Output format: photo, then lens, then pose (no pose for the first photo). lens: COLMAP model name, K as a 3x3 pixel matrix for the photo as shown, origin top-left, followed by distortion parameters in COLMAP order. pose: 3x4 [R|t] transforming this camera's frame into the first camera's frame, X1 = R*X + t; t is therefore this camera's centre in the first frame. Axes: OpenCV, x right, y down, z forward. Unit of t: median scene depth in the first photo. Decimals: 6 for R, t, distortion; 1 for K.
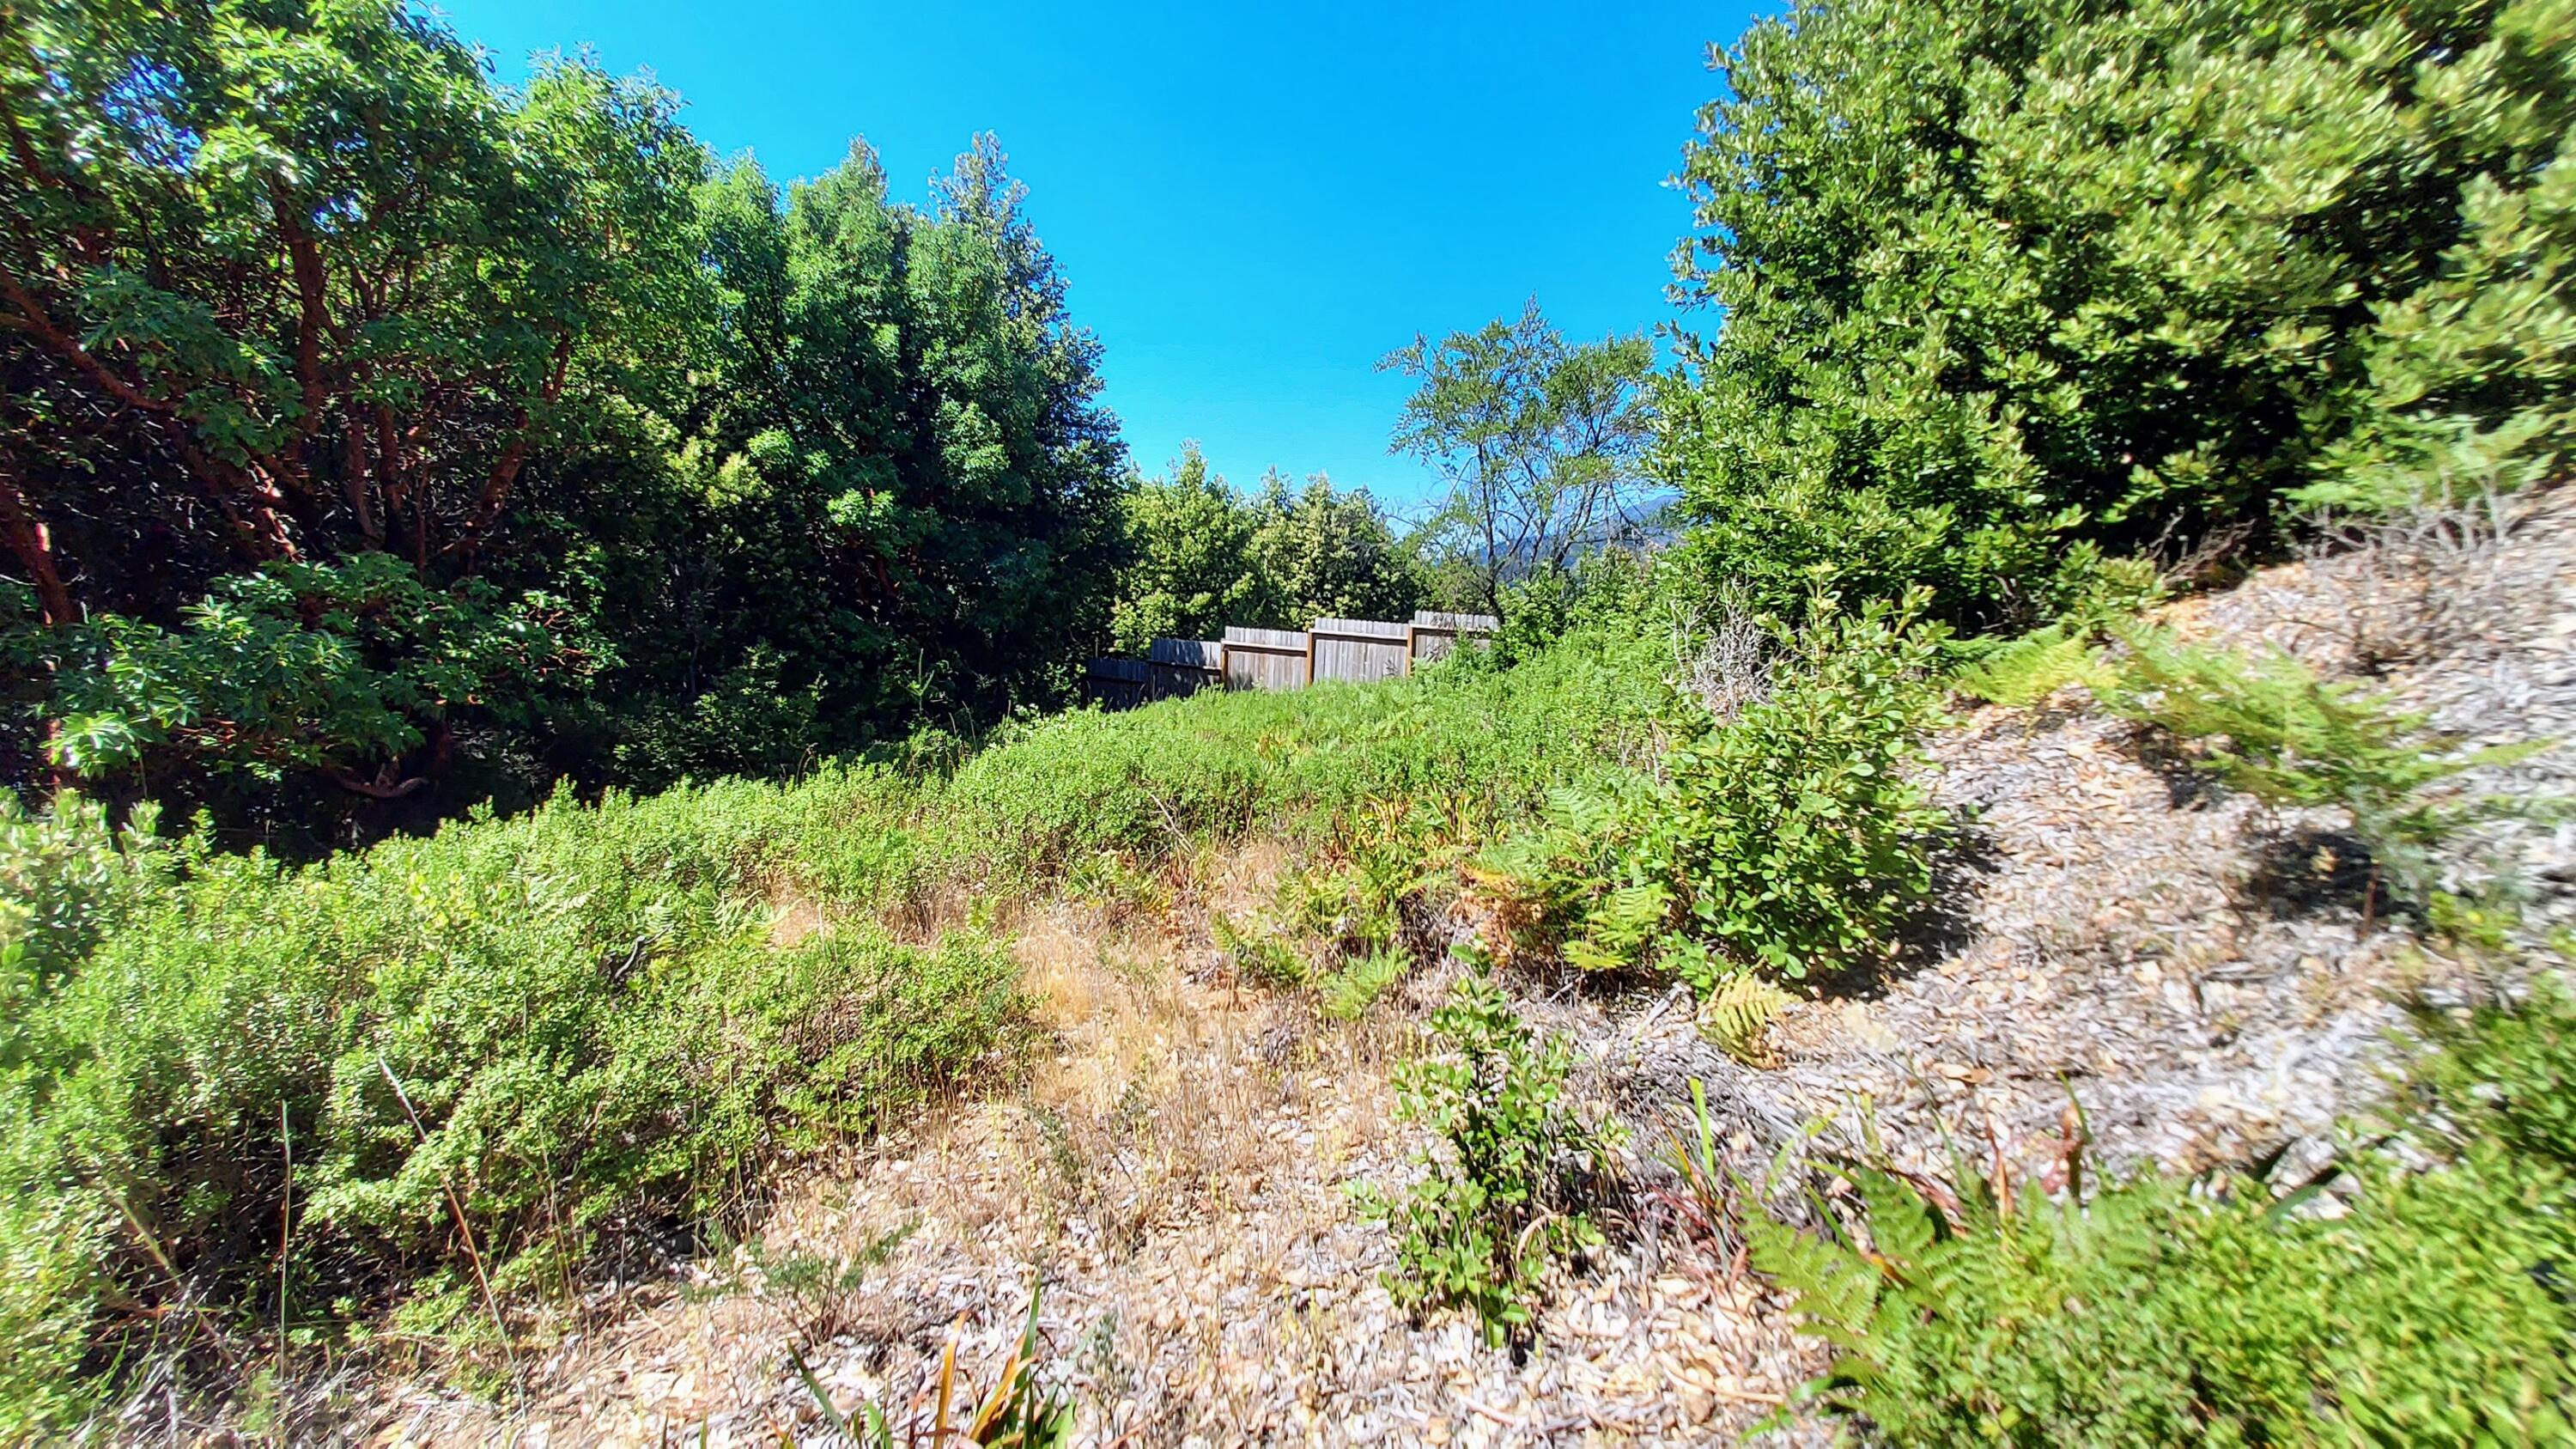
lens RADIAL K [[1013.9, 0, 1342.0], [0, 1013.9, 741.5], [0, 0, 1]] dist [0.000973, -0.000637]
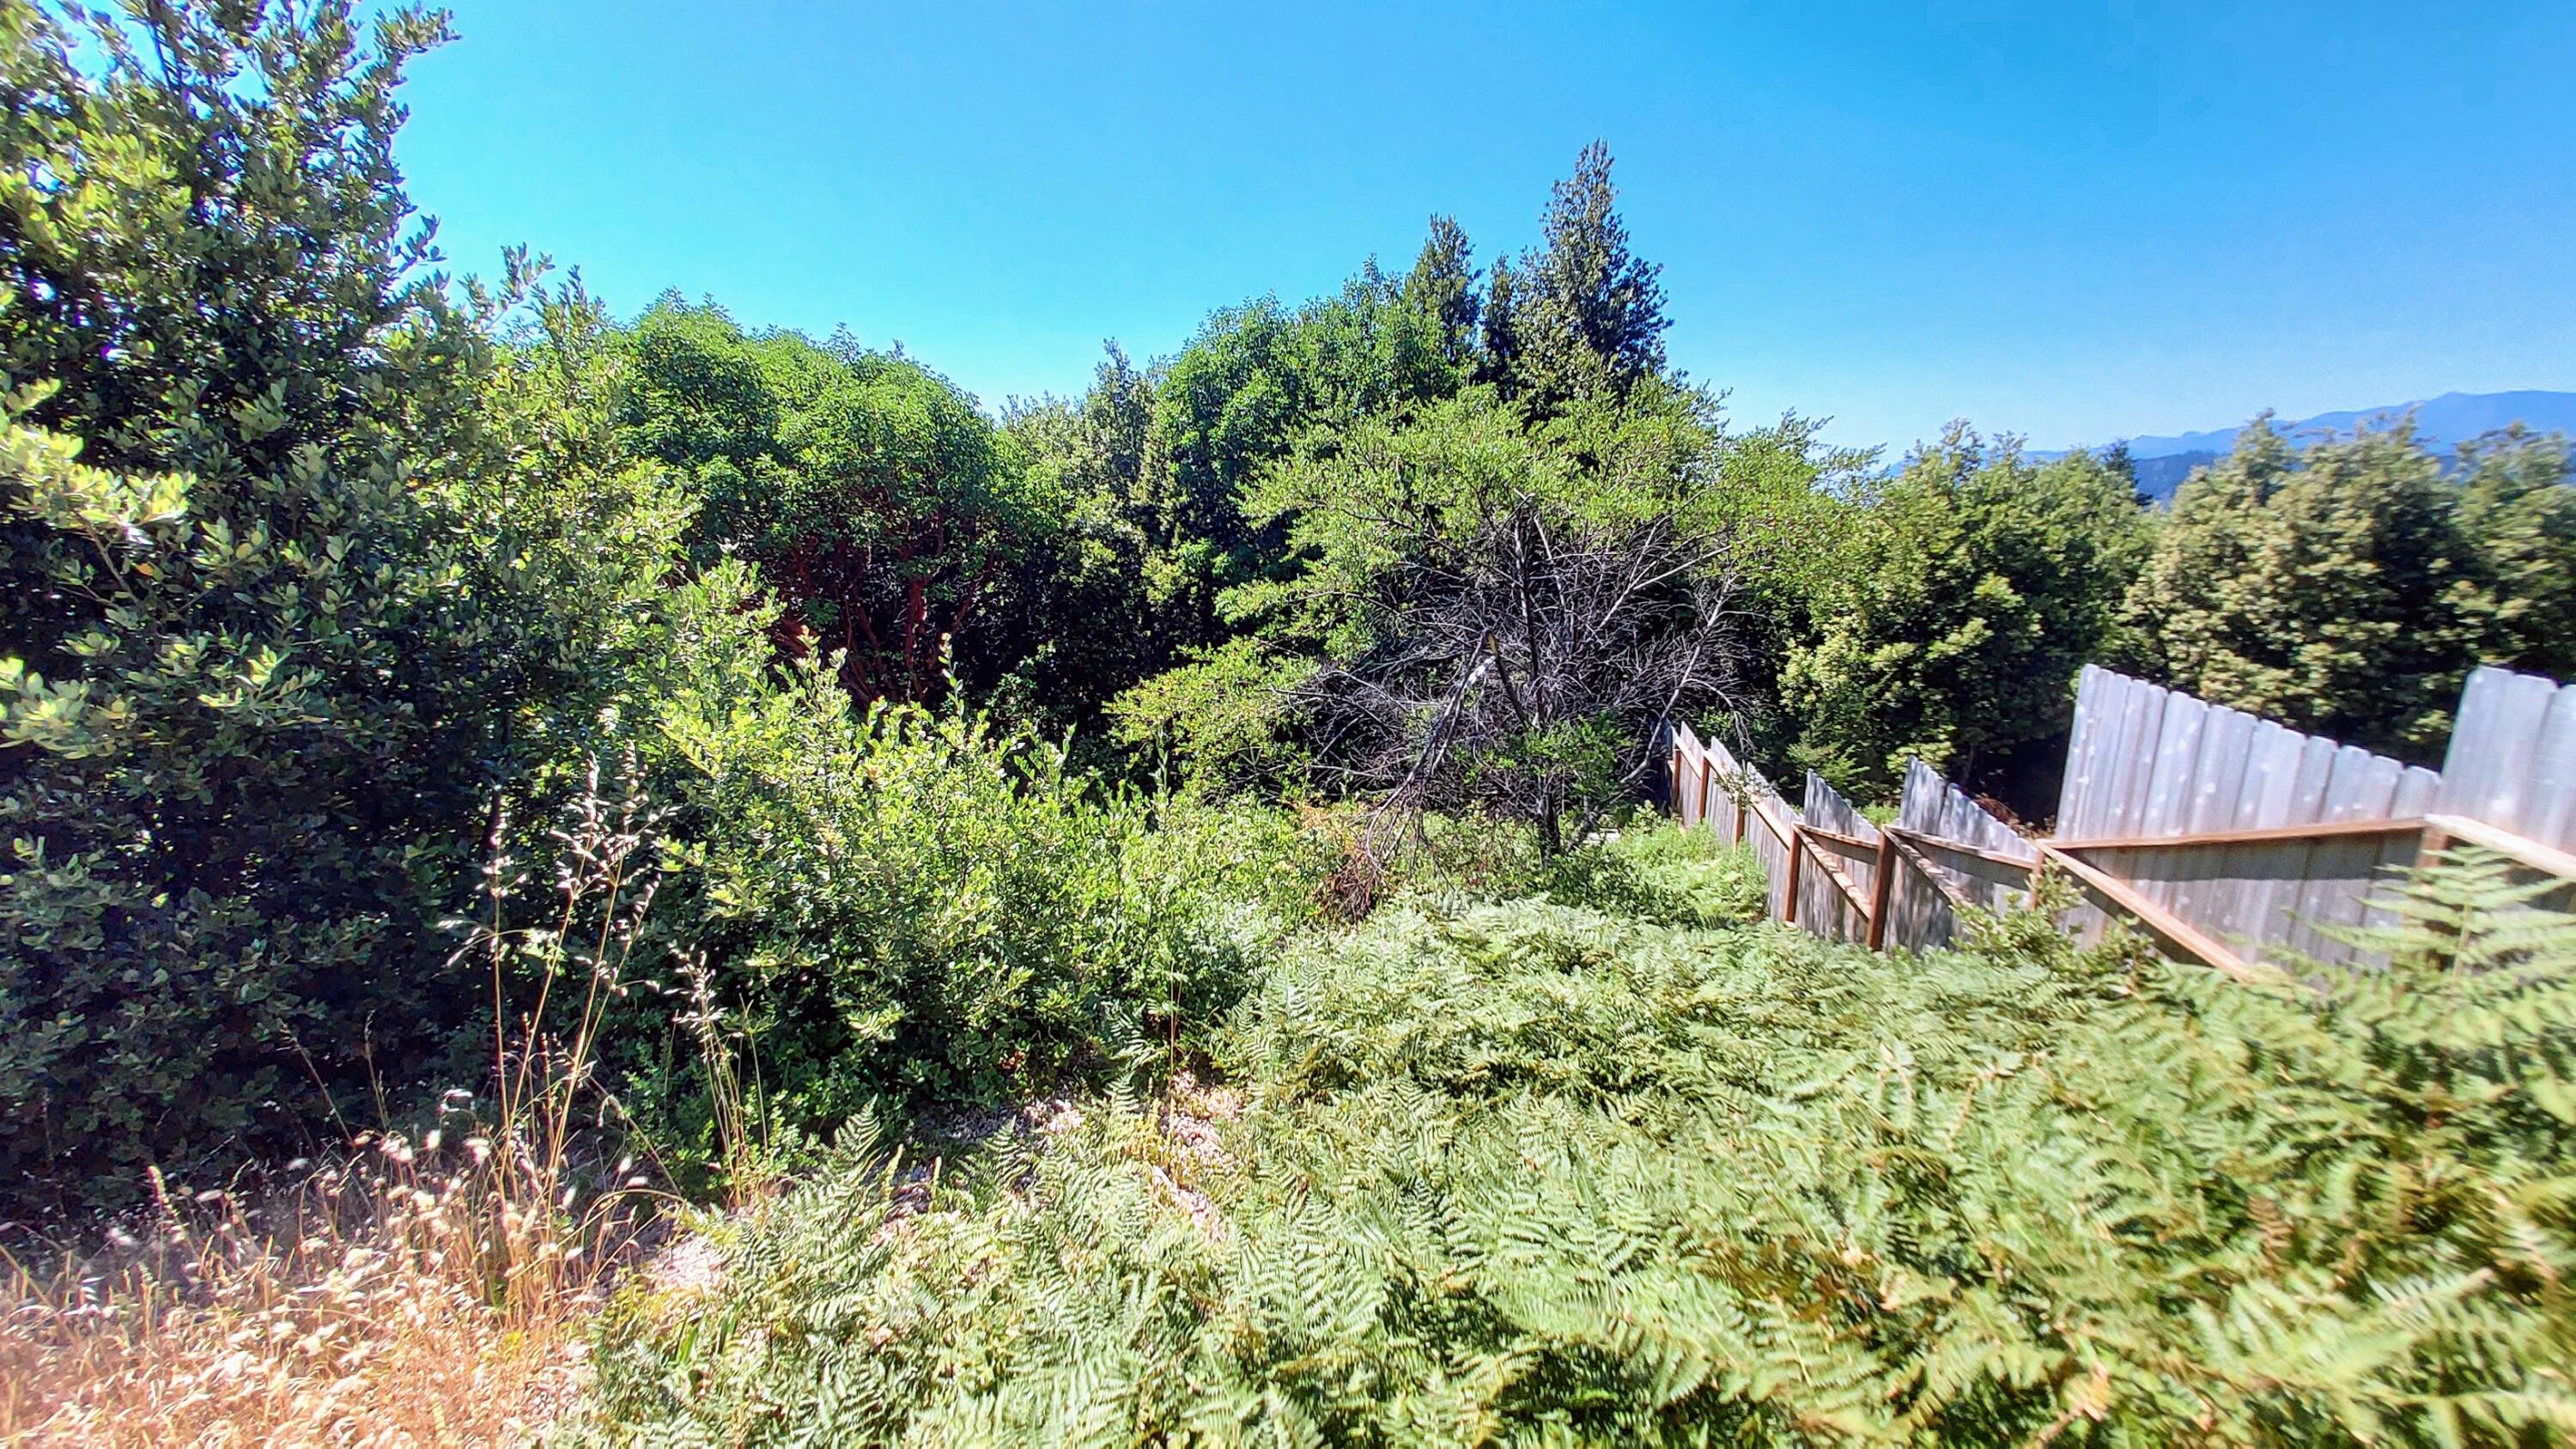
lens RADIAL K [[1013.9, 0, 1324.5], [0, 1013.9, 722.2], [0, 0, 1]] dist [0.000973, -0.000637]
pose [[0.413471, 0.156978, -0.896883, 0.715556], [-0.107783, 0.986539, 0.122982, -0.279733], [0.904115, 0.045820, 0.424825, 0.680759]]
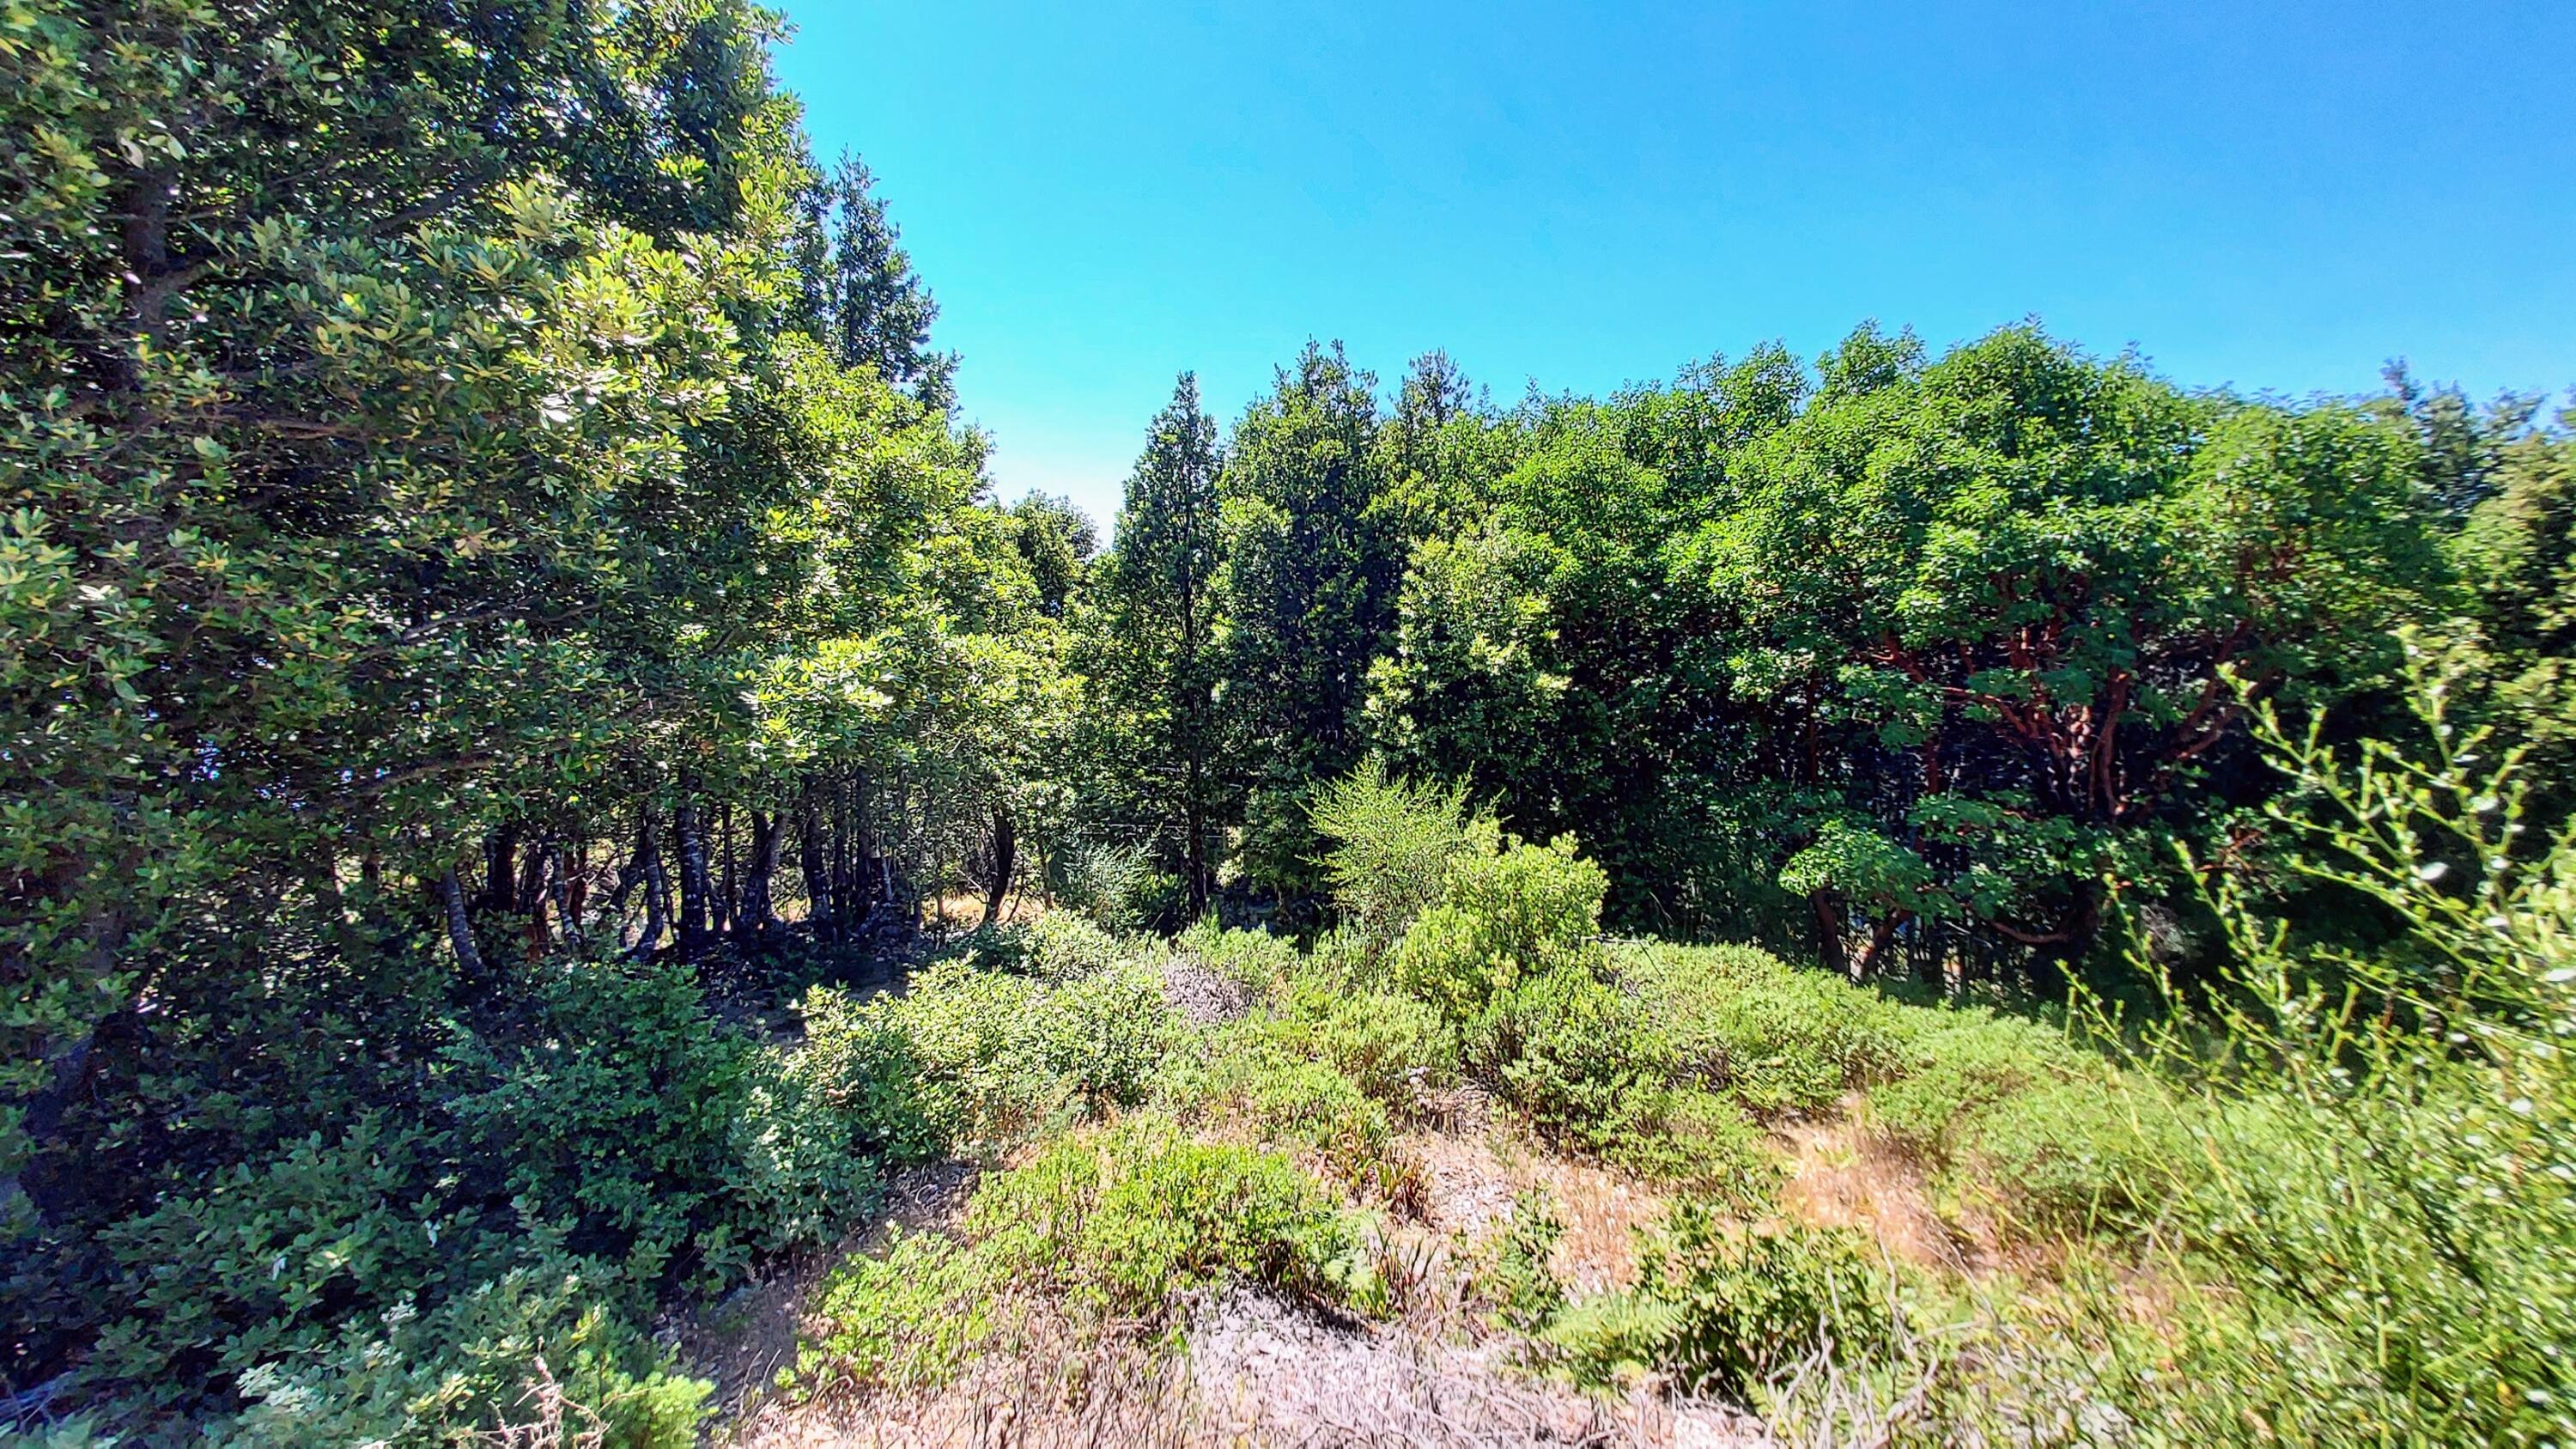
lens RADIAL K [[1013.9, 0, 1336.8], [0, 1013.9, 741.6], [0, 0, 1]] dist [0.000973, -0.000637]
pose [[-0.130505, 0.129076, -0.983010, 0.392500], [-0.188947, 0.970079, 0.152463, -0.175723], [0.973277, 0.205634, -0.102211, 0.089648]]
